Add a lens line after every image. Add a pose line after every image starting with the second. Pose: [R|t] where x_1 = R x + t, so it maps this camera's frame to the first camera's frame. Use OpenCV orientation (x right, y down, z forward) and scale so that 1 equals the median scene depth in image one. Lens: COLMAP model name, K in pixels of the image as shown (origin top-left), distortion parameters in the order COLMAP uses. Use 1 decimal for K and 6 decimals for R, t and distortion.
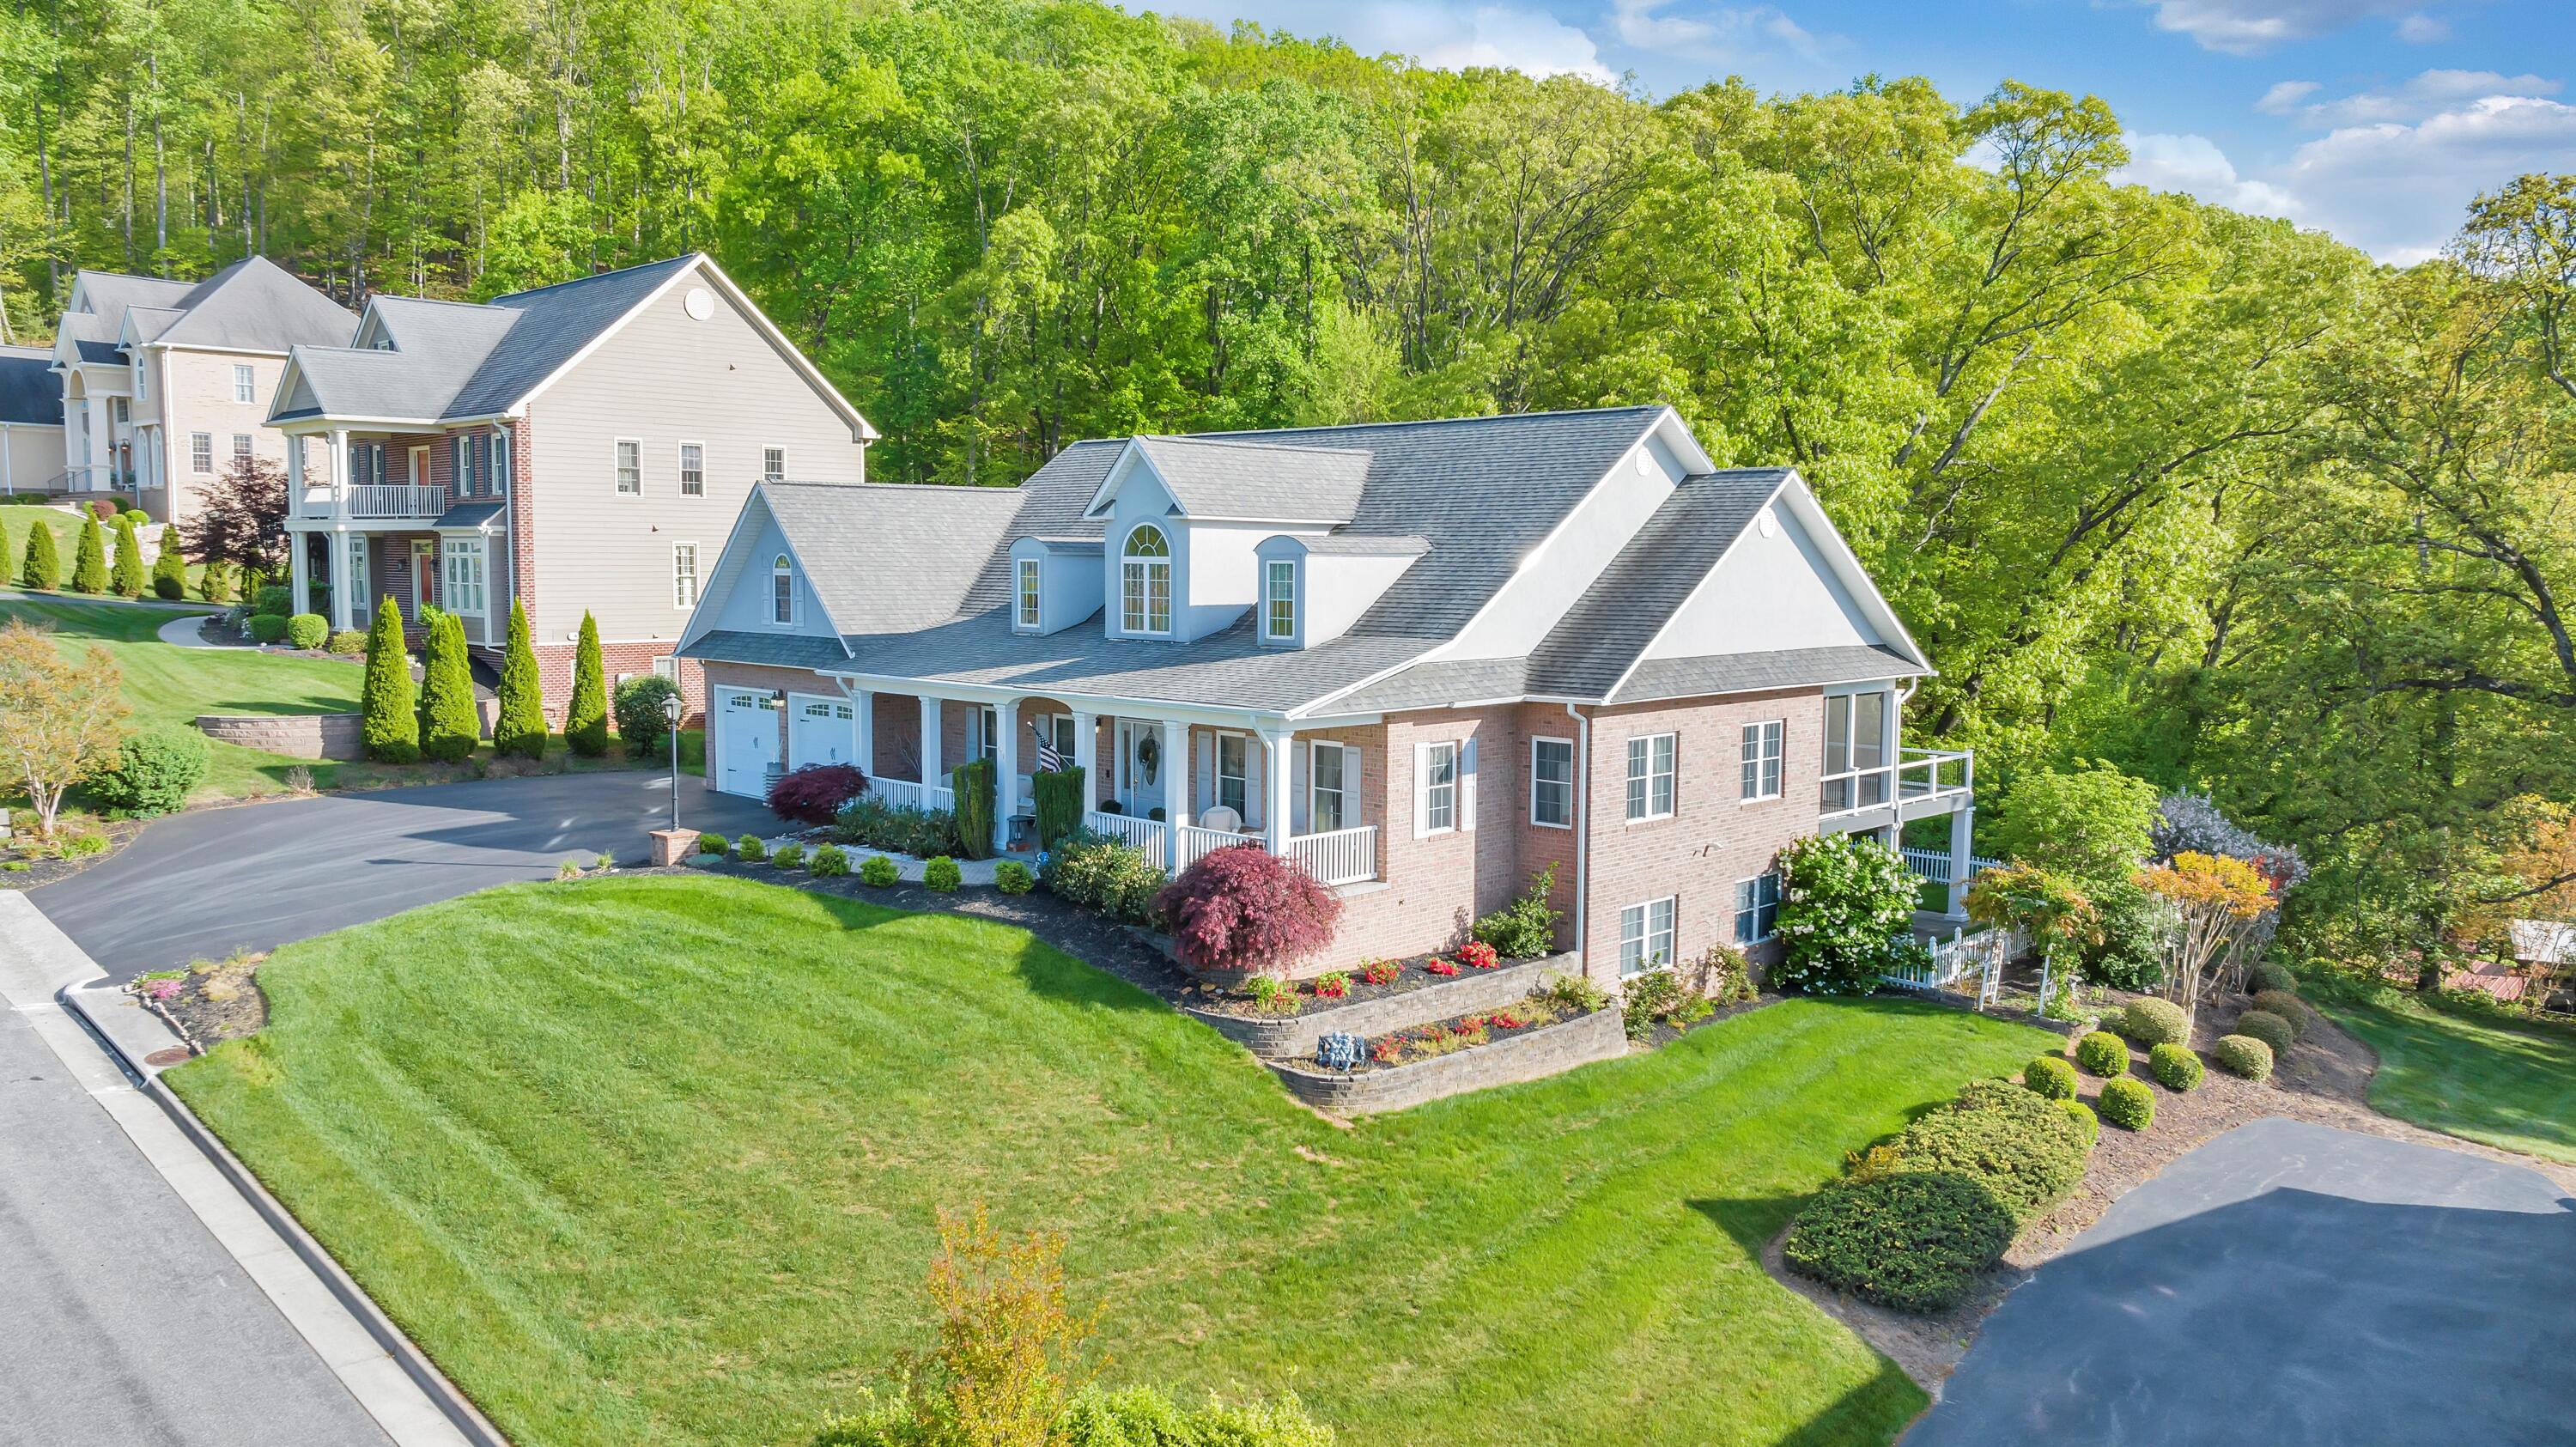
lens RADIAL K [[1838.3, 0, 1288.0], [0, 1838.3, 723.5], [0, 0, 1]] dist [-0.035632, 0.036776]
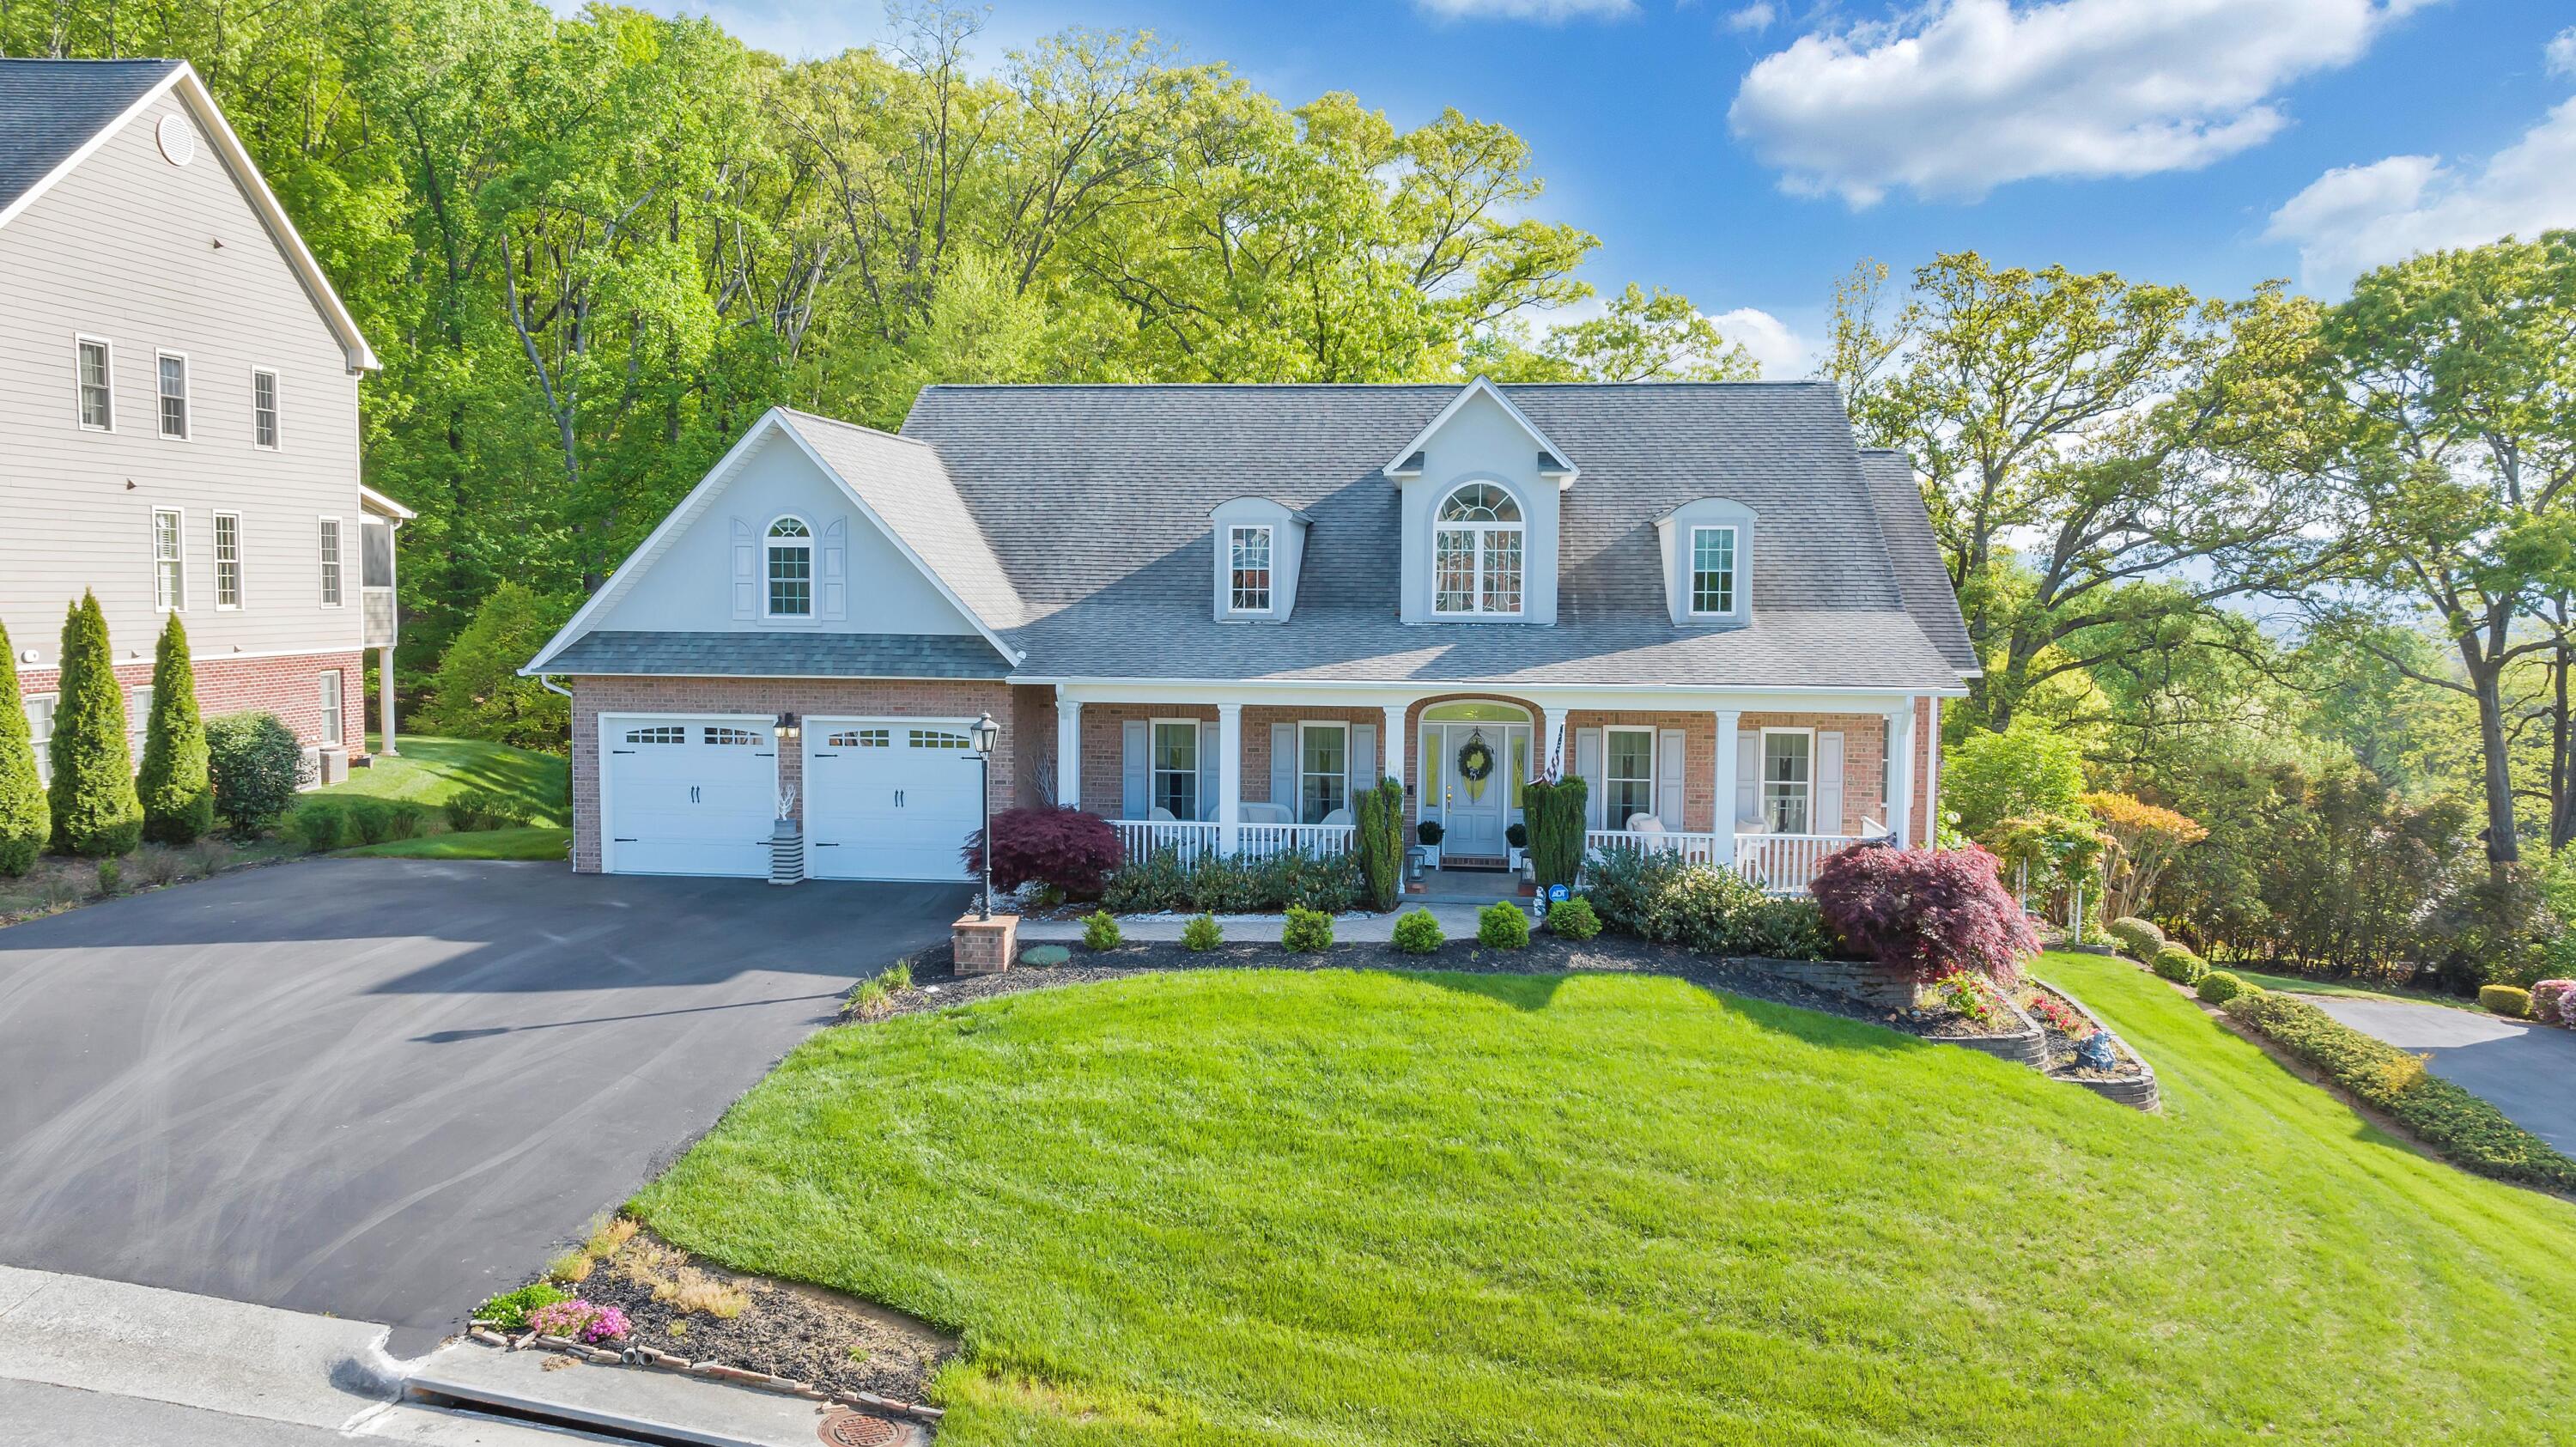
lens RADIAL K [[1838.3, 0, 1288.0], [0, 1838.3, 723.5], [0, 0, 1]] dist [-0.035632, 0.036776]
pose [[0.788272, -0.048127, 0.613442, -0.640324], [0.054225, 0.998491, 0.008657, -0.011932], [-0.612933, 0.026440, 0.789692, 0.395084]]
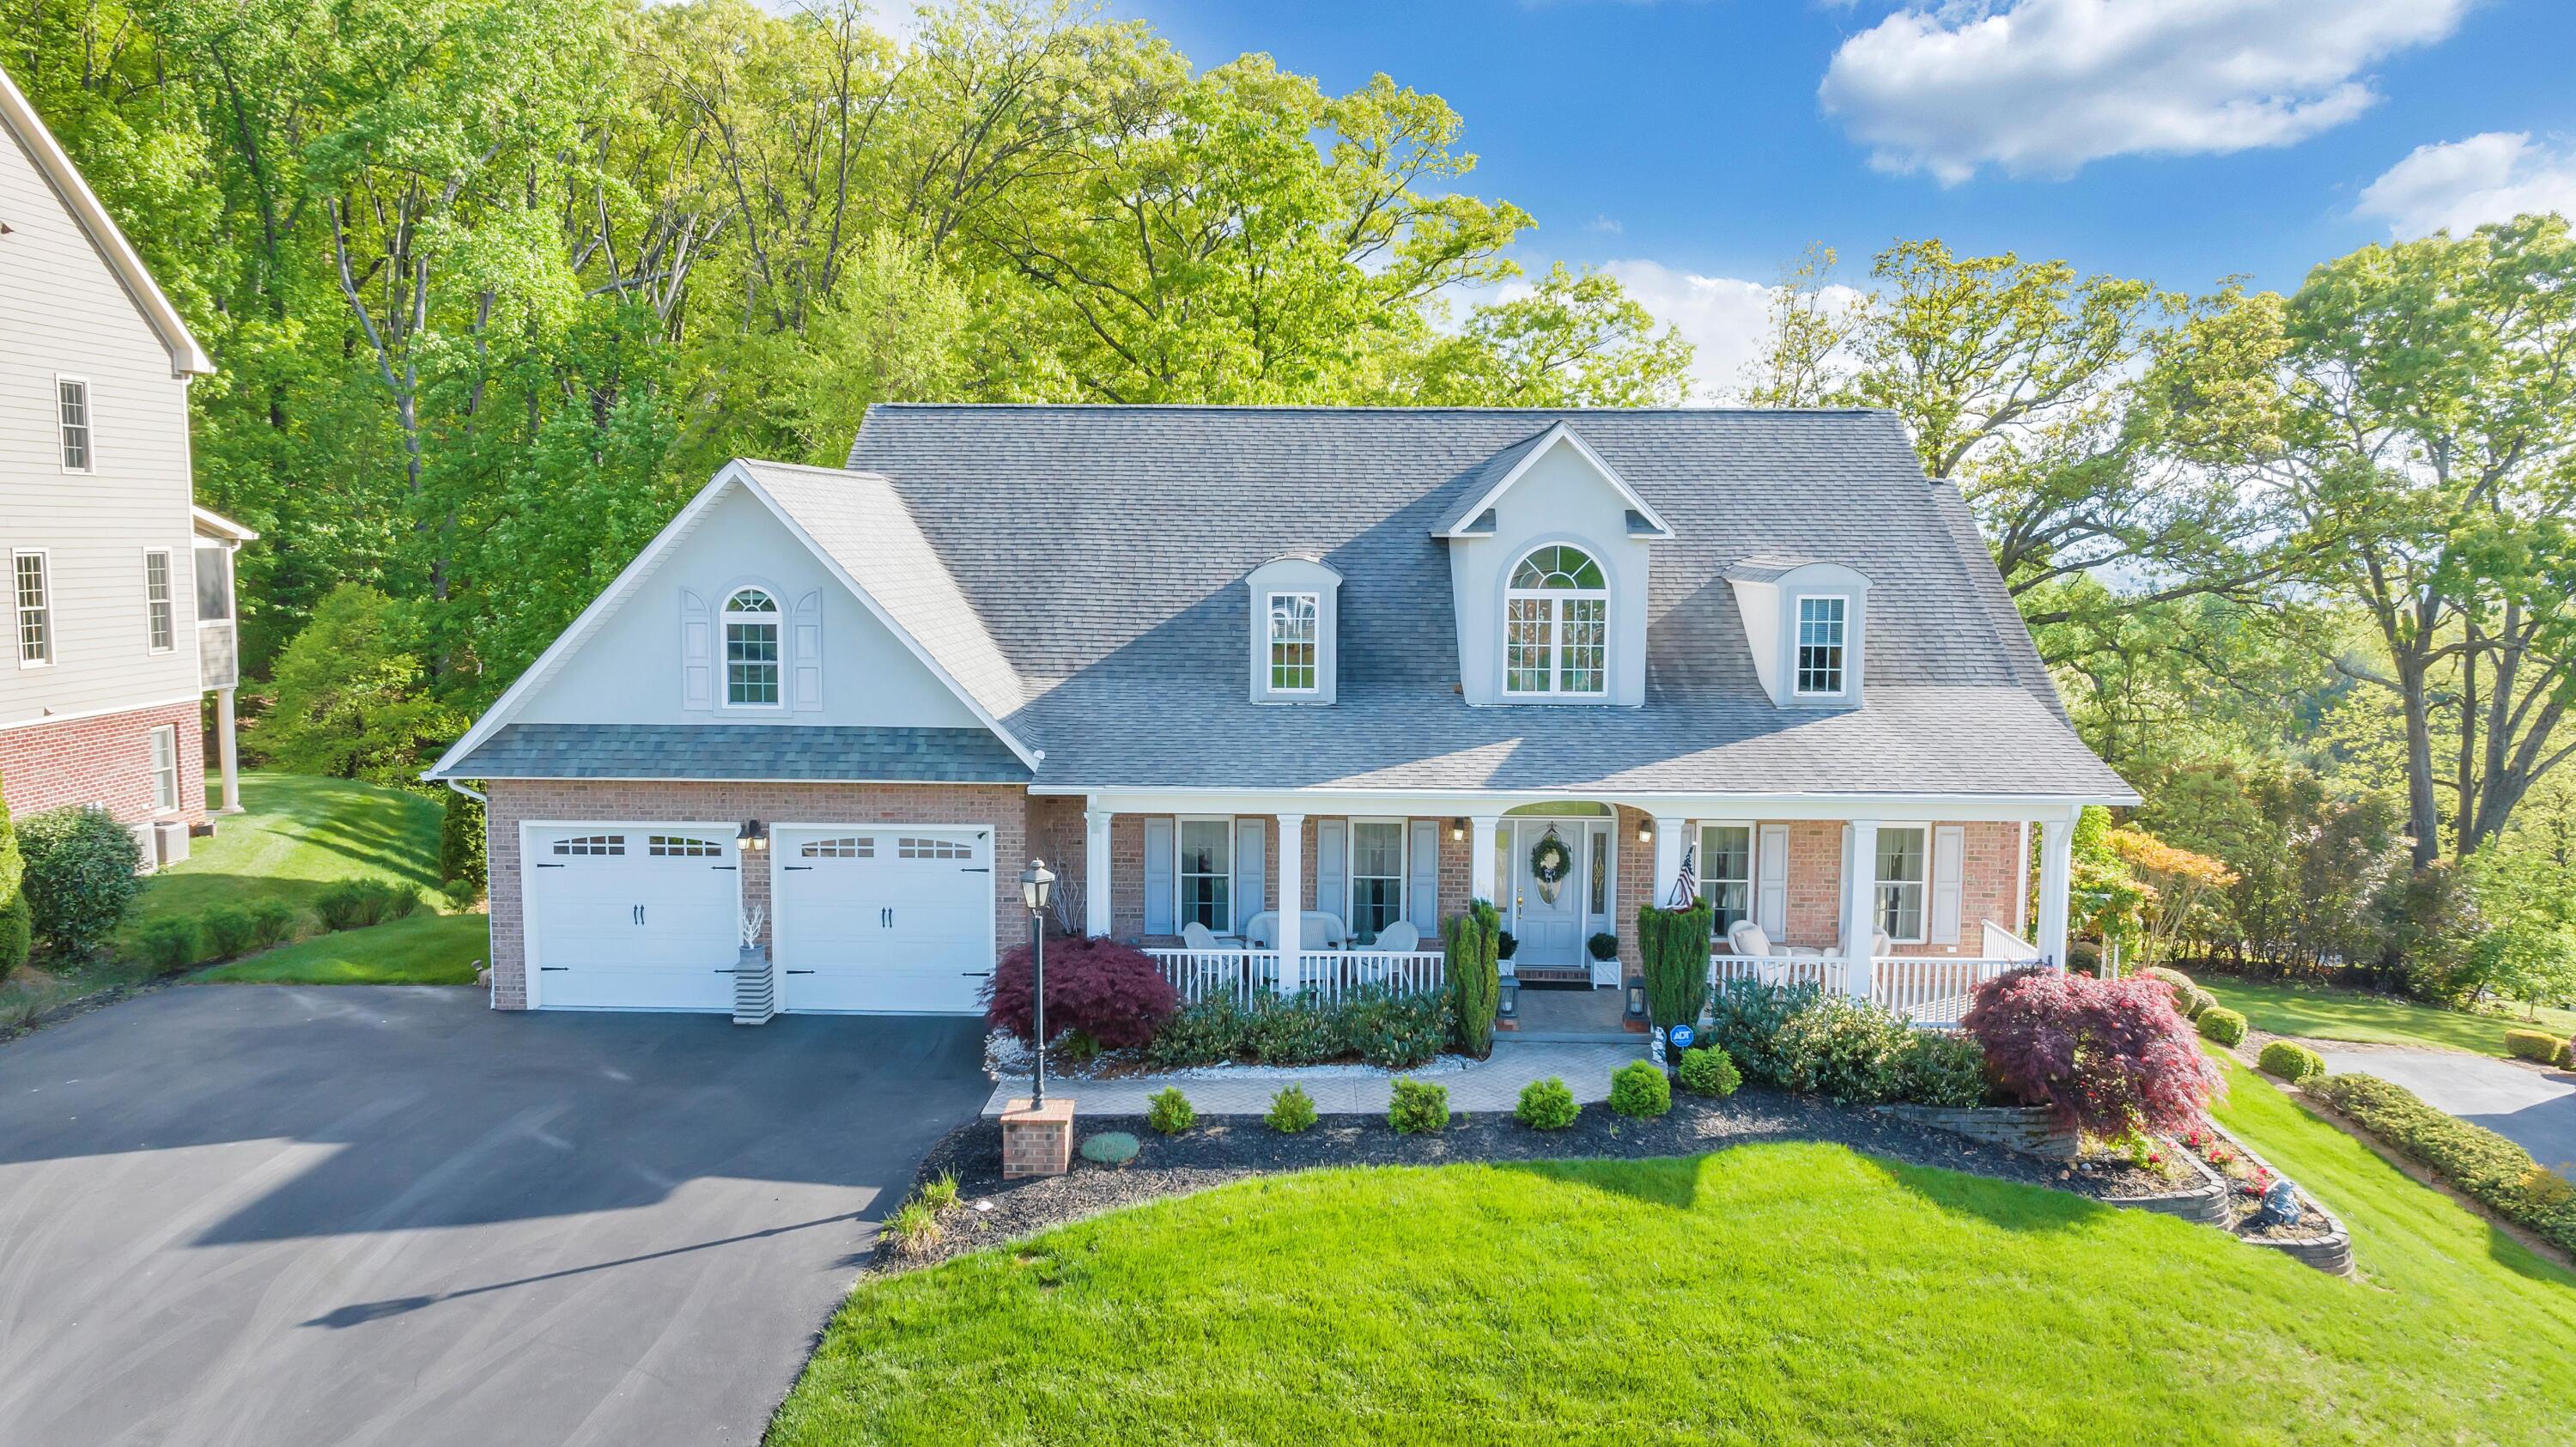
lens RADIAL K [[1838.3, 0, 1288.0], [0, 1838.3, 723.5], [0, 0, 1]] dist [-0.035632, 0.036776]
pose [[0.732427, -0.072740, 0.676949, -0.630929], [0.060549, 0.997296, 0.041652, -0.073108], [-0.678148, 0.010482, 0.734850, 0.531284]]
